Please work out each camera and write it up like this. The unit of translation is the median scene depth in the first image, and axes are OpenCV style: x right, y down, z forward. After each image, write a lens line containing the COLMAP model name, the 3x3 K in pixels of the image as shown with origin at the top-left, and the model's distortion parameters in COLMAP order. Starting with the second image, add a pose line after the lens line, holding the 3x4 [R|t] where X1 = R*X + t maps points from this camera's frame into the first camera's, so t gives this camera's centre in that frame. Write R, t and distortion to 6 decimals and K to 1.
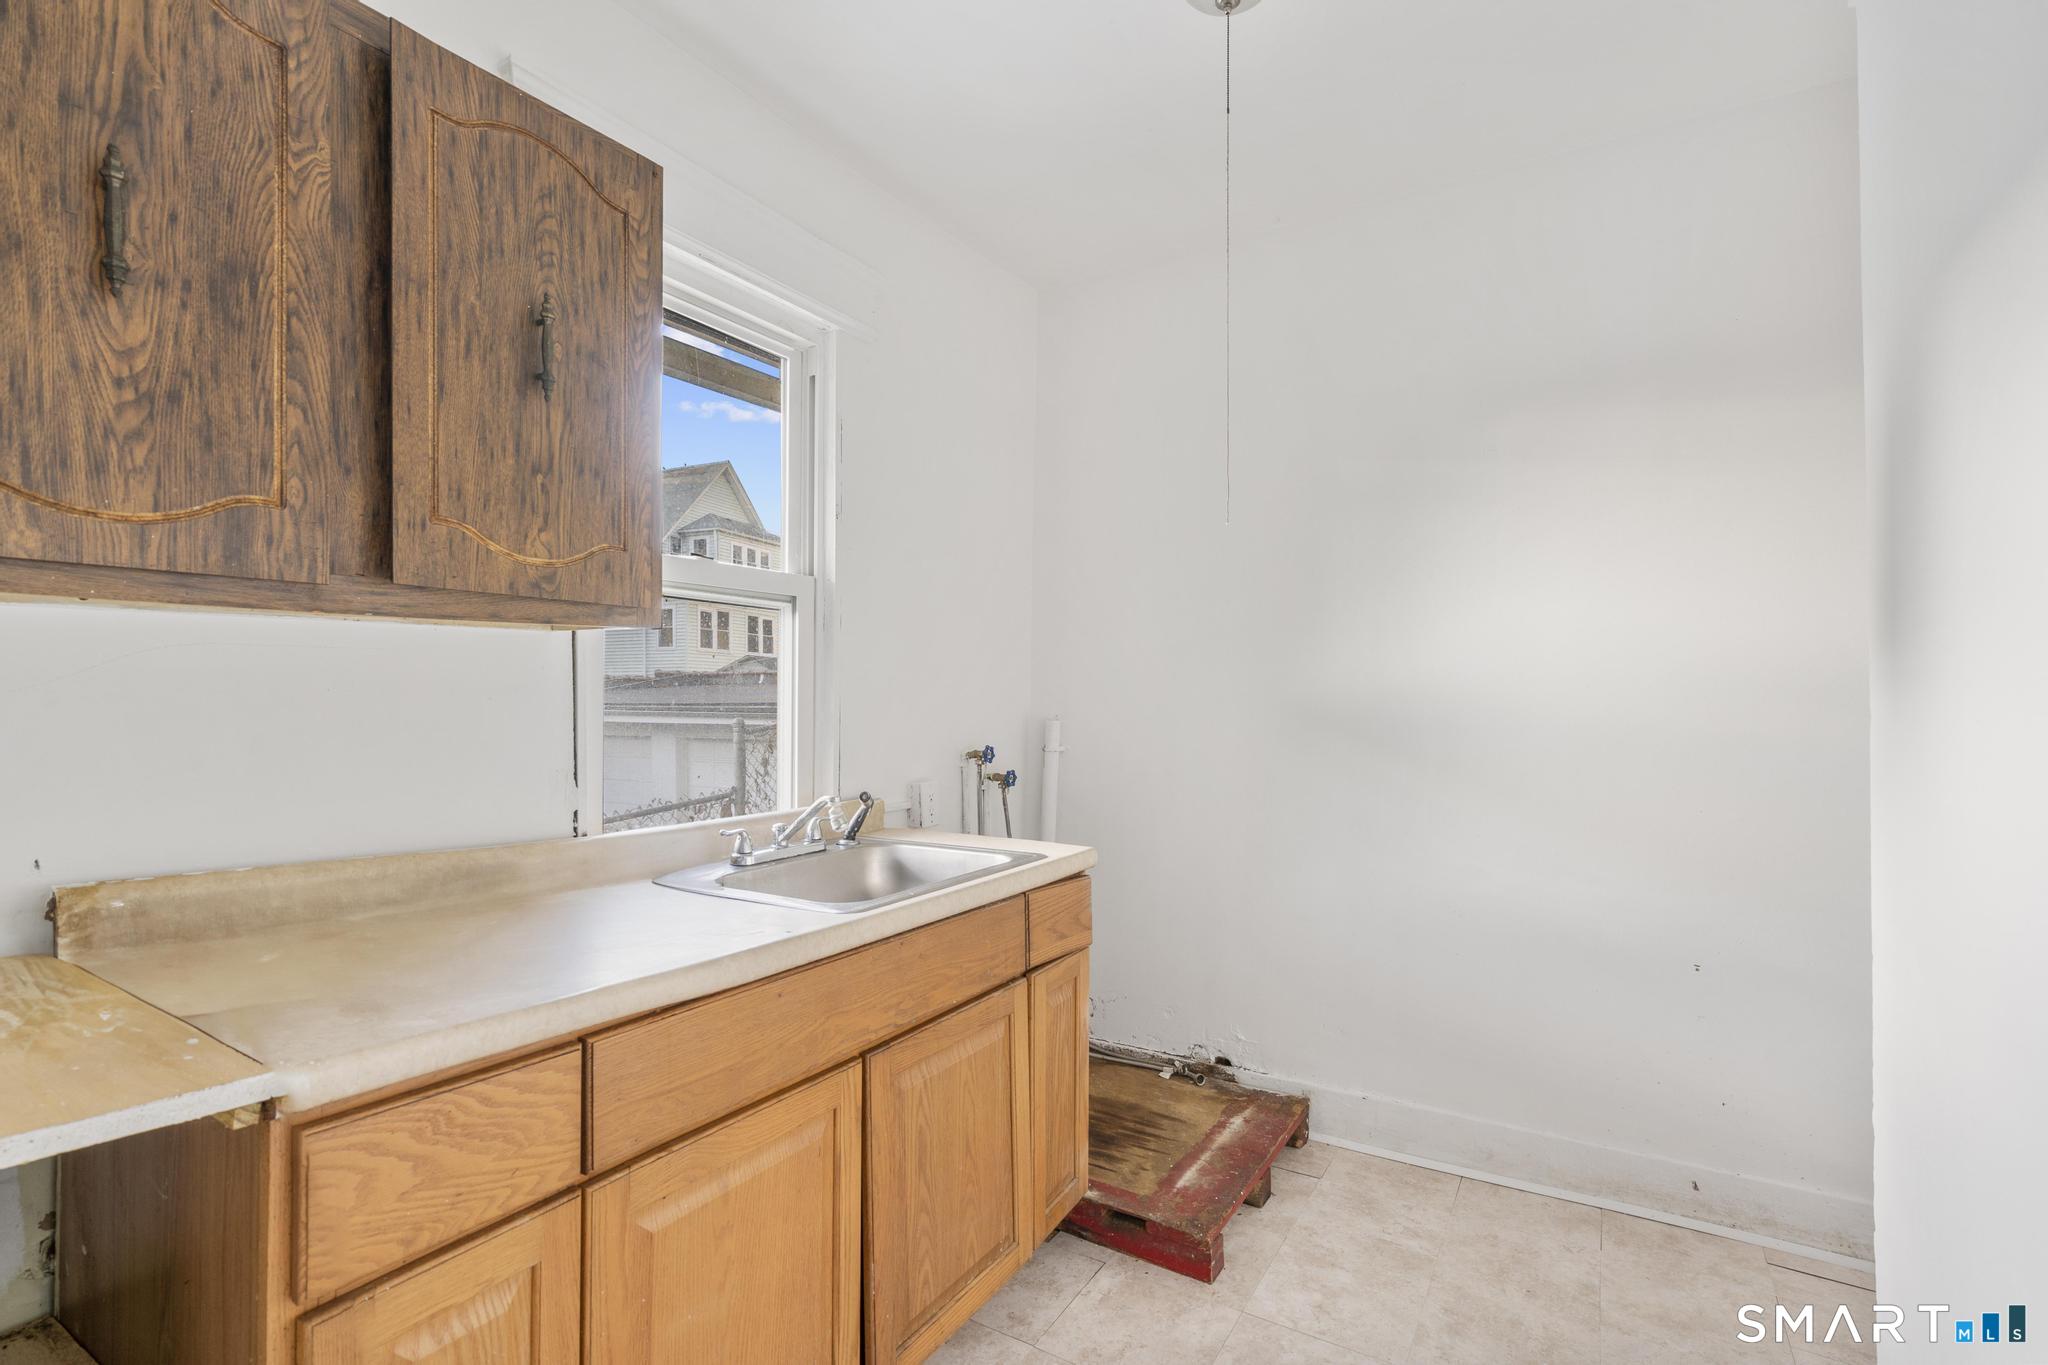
lens RADIAL K [[935.6, 0, 1025.4], [0, 935.6, 693.8], [0, 0, 1]] dist [-0.000370, 0.001169]
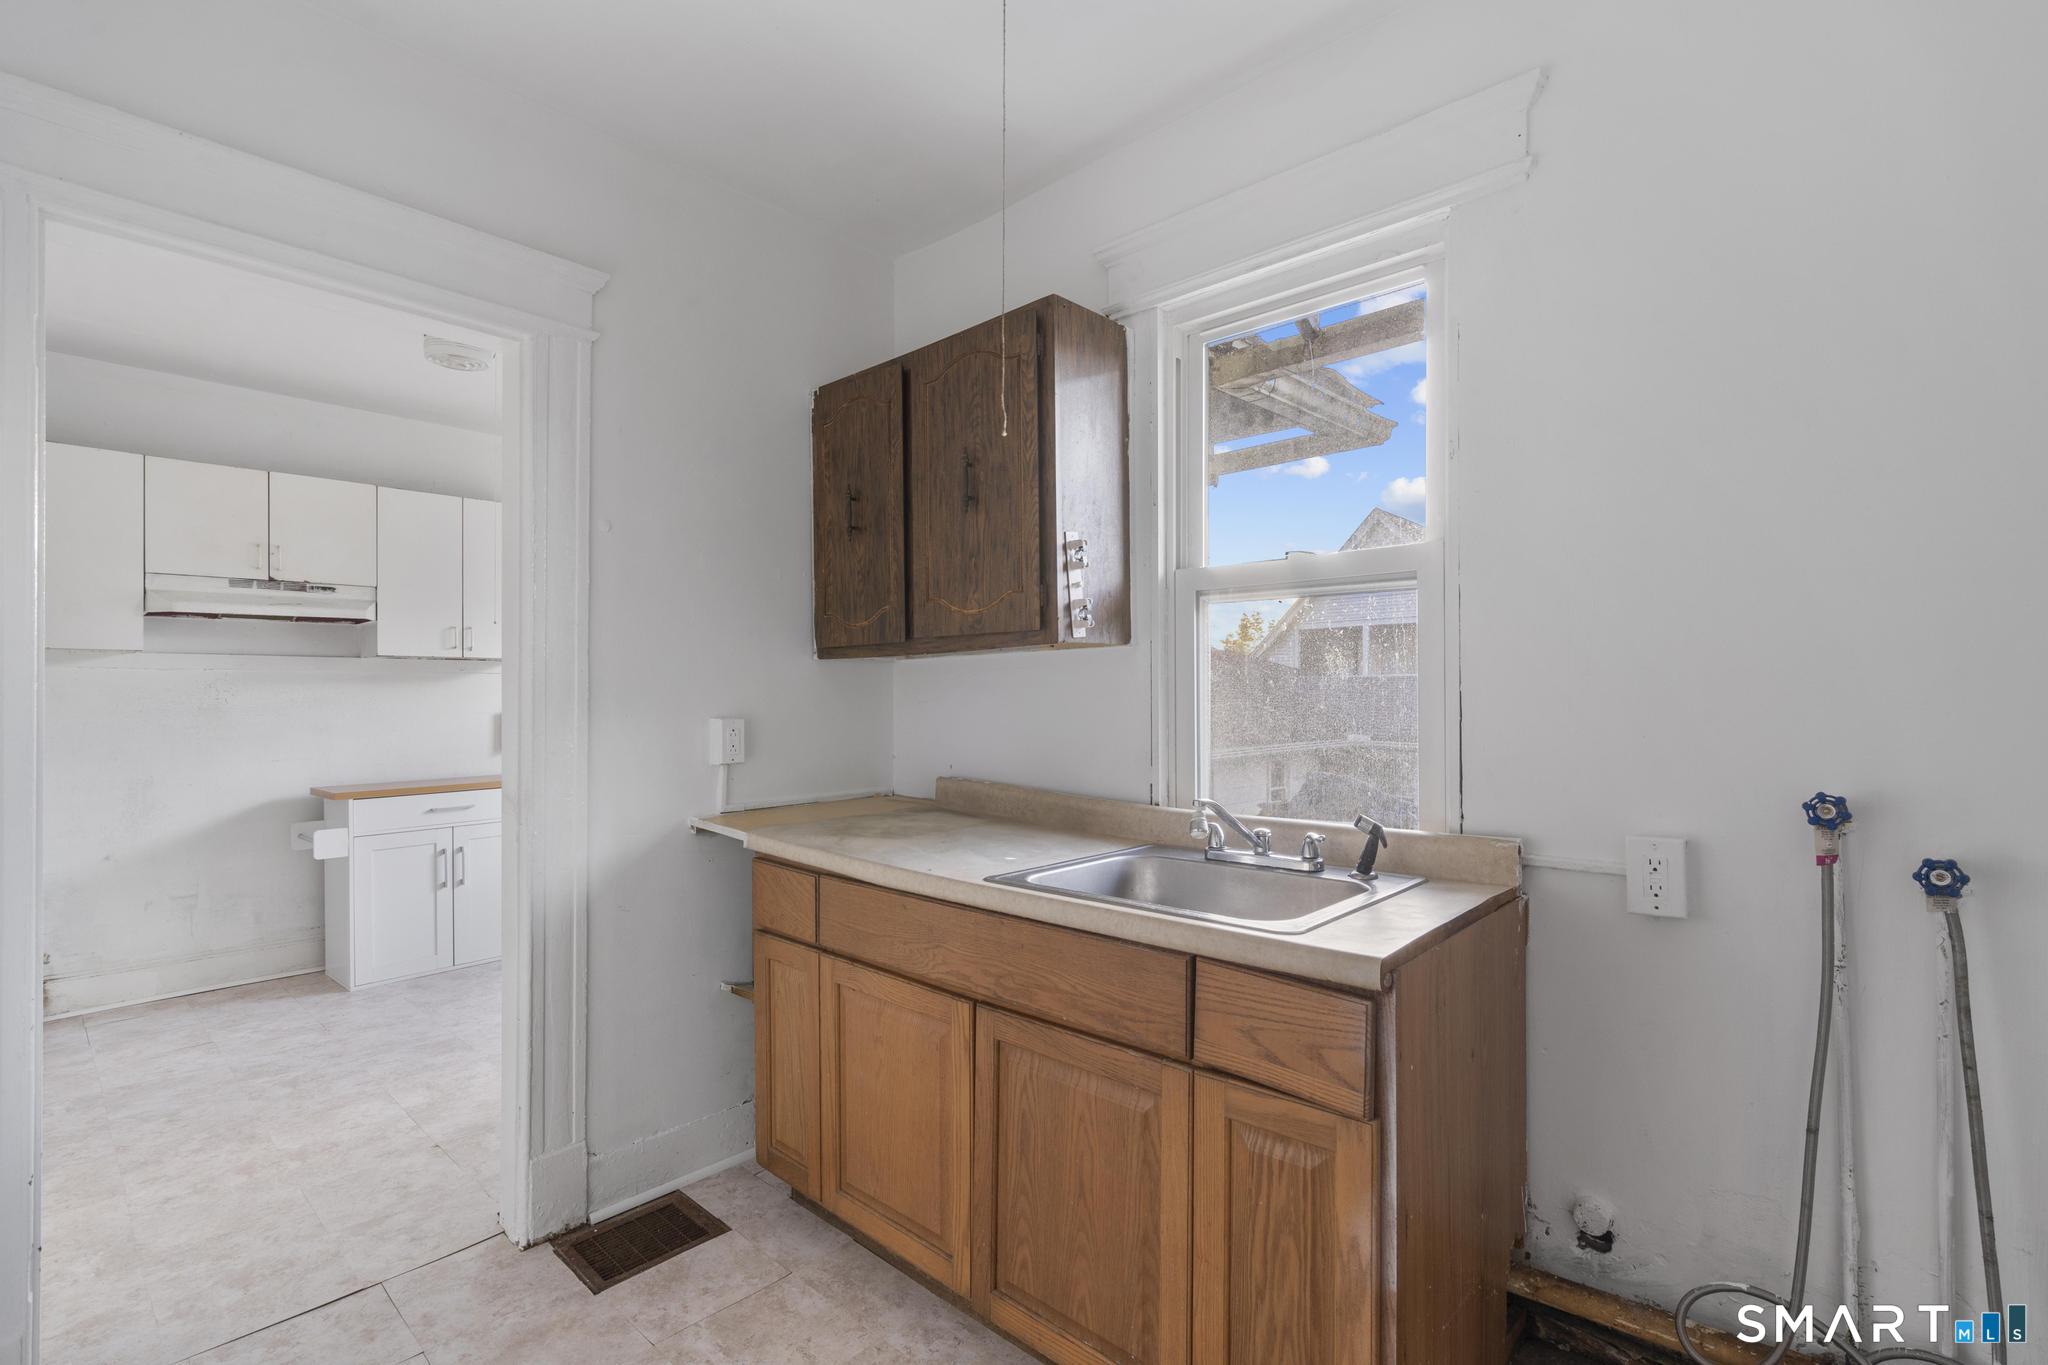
lens RADIAL K [[933.6, 0, 1019.4], [0, 933.6, 689.4], [0, 0, 1]] dist [-0.004214, 0.000307]
pose [[-0.193474, -0.006515, -0.981084, 1.009076], [0.006285, 0.999949, -0.007880, 0.005581], [0.981085, -0.007691, -0.193423, 1.339742]]
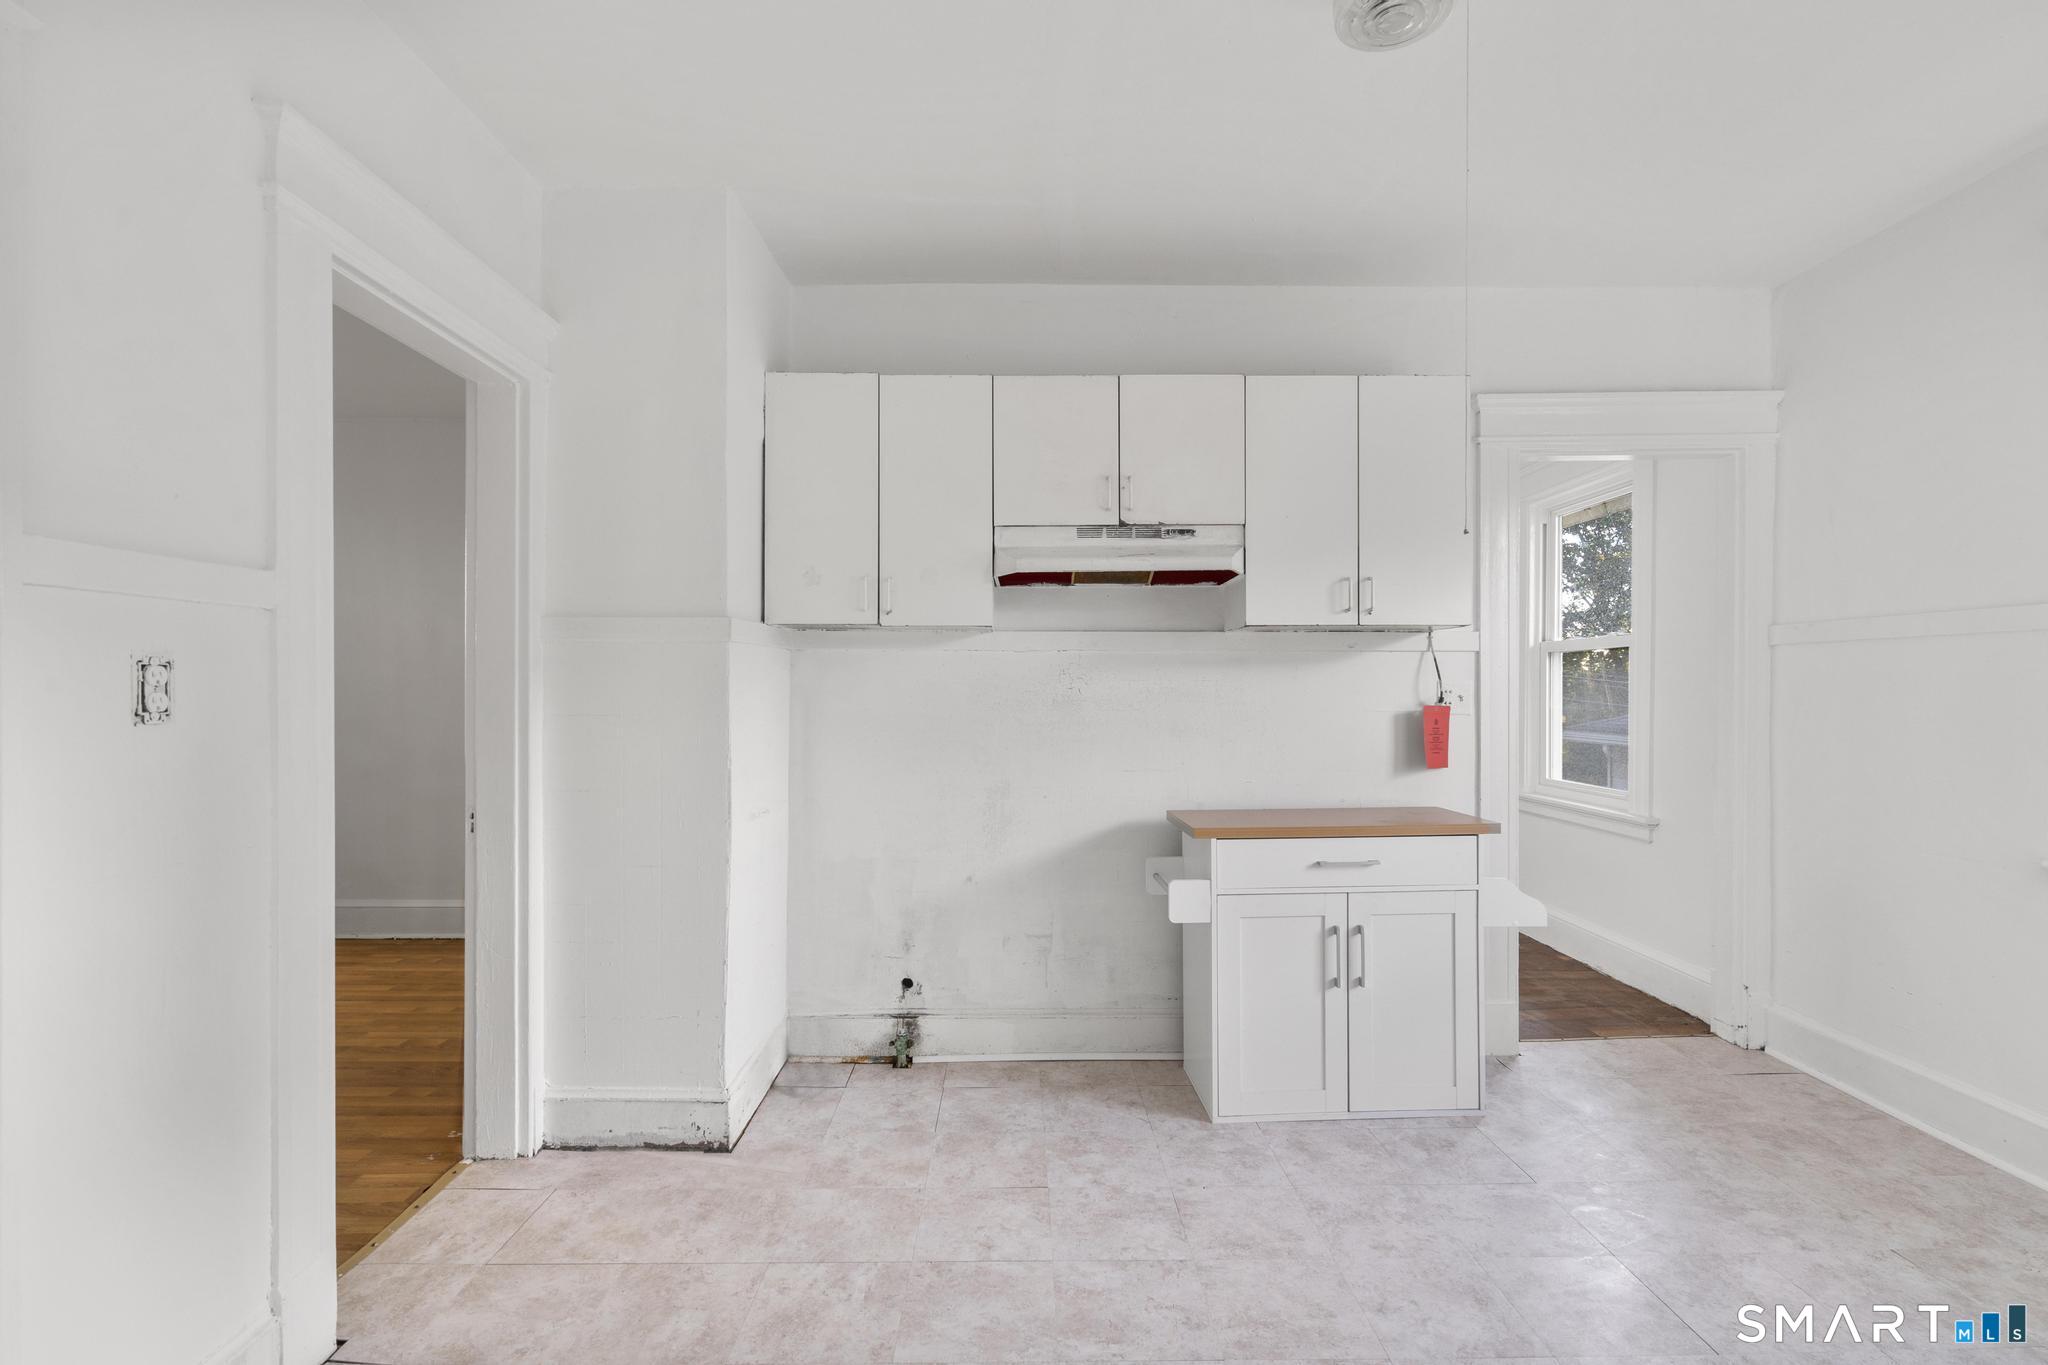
lens RADIAL K [[935.6, 0, 1025.4], [0, 935.6, 693.8], [0, 0, 1]] dist [-0.000370, 0.001169]
pose [[-0.846917, 0.001733, -0.531722, -0.052660], [0.000862, 0.999998, 0.001886, 0.005035], [0.531724, 0.001139, -0.846917, 0.192360]]
